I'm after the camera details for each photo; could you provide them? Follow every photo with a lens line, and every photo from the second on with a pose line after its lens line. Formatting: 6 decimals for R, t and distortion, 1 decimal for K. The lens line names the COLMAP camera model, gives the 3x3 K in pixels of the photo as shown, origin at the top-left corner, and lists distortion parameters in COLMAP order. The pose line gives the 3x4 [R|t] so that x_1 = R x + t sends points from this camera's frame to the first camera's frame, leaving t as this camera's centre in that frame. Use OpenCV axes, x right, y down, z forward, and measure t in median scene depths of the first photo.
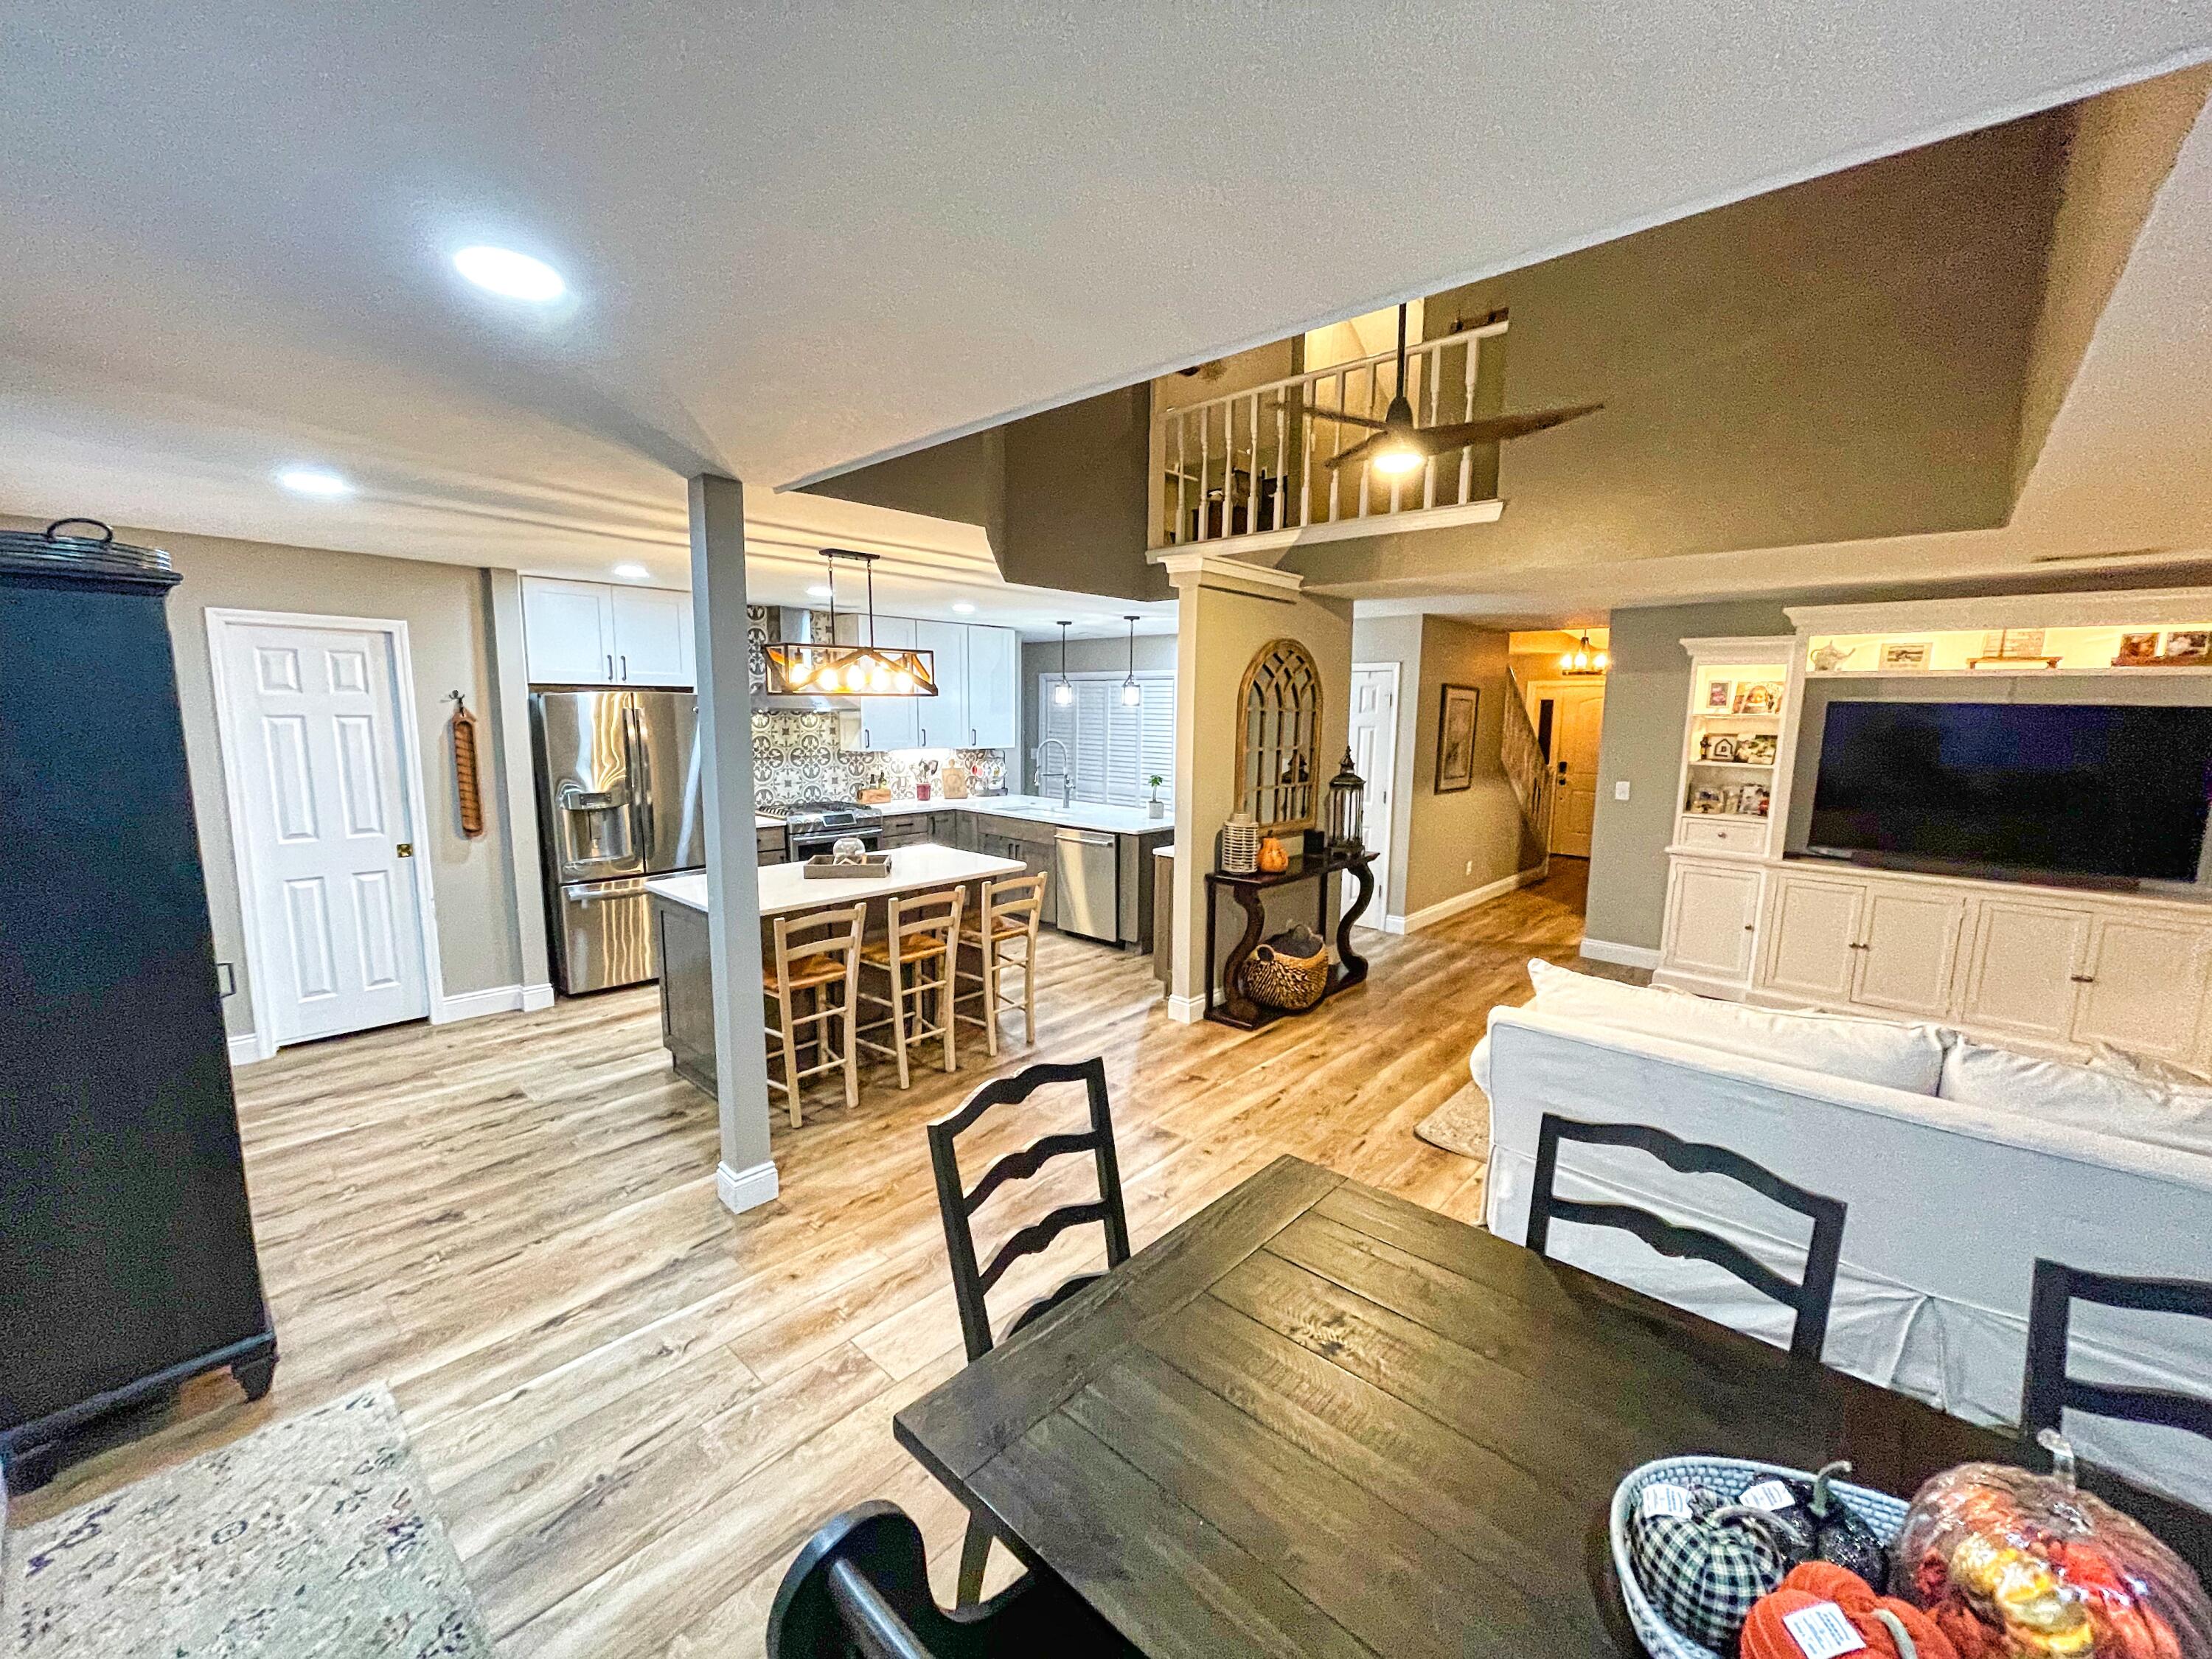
lens RADIAL K [[887.9, 0, 1105.2], [0, 887.9, 829.9], [0, 0, 1]] dist [-0.000468, 0.000185]
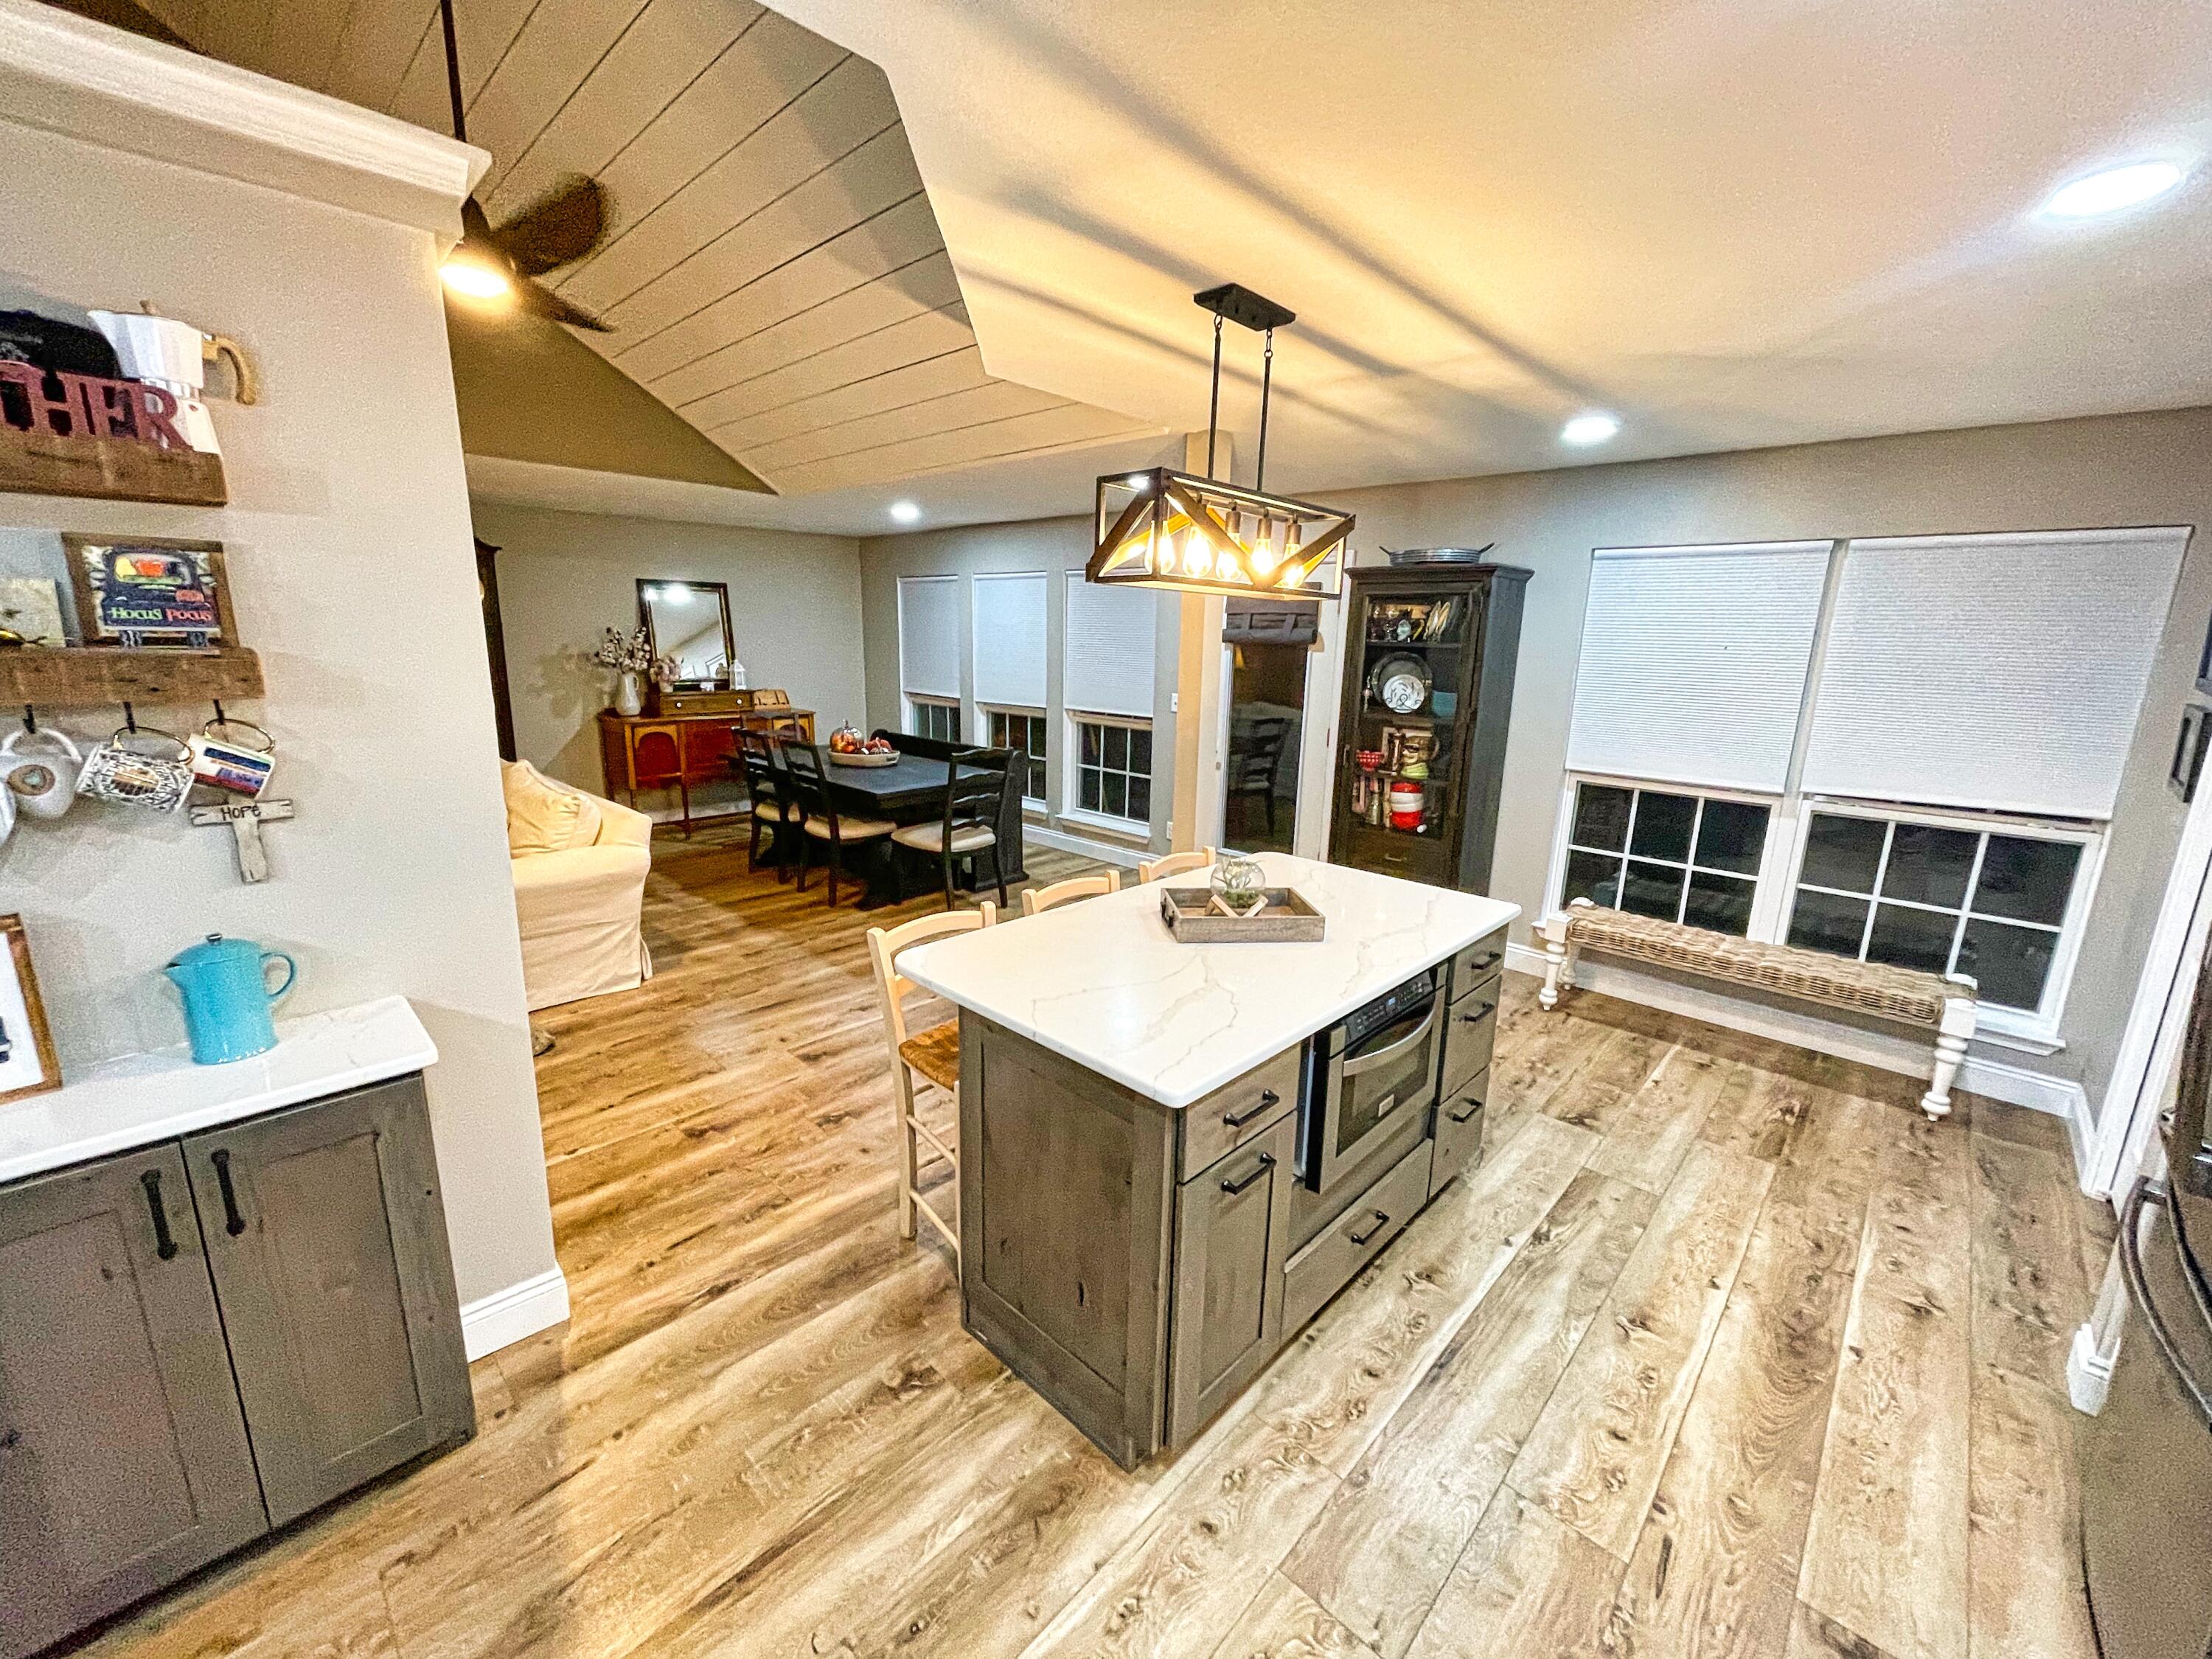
lens RADIAL K [[887.9, 0, 1106.6], [0, 887.9, 831.9], [0, 0, 1]] dist [-0.000468, 0.000185]
pose [[-0.999201, -0.037650, 0.013418, -0.193367], [-0.030494, 0.935109, 0.353046, -0.175836], [-0.025840, 0.352355, -0.935510, 1.351404]]
